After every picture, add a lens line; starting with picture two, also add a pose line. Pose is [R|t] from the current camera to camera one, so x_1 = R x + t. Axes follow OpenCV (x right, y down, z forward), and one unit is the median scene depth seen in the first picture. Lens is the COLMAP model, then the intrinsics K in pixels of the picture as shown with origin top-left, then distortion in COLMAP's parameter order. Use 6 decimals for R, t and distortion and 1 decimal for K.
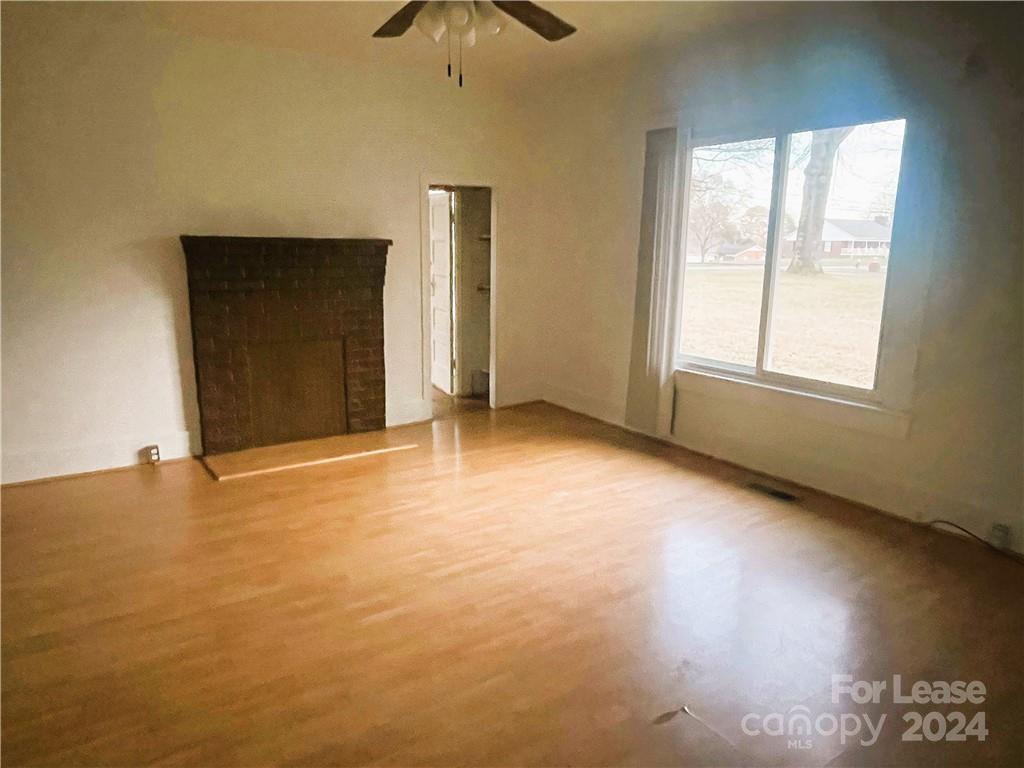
lens RADIAL K [[769.9, 0, 519.1], [0, 769.9, 379.8], [0, 0, 1]] dist [0.066532, -0.078763]
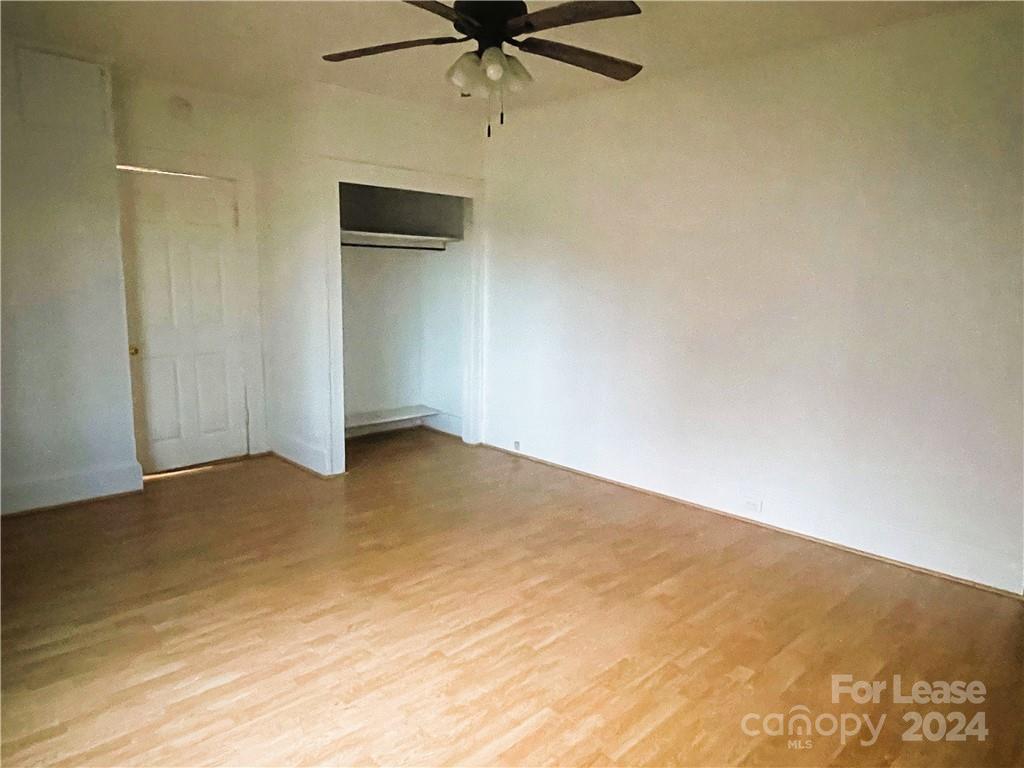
lens RADIAL K [[769.9, 0, 519.1], [0, 769.9, 379.8], [0, 0, 1]] dist [0.066532, -0.078763]
pose [[-0.987931, -0.004364, -0.154834, 0.039437], [-0.052334, 0.950224, 0.307140, -0.322760], [0.145787, 0.311536, -0.938984, 1.751085]]
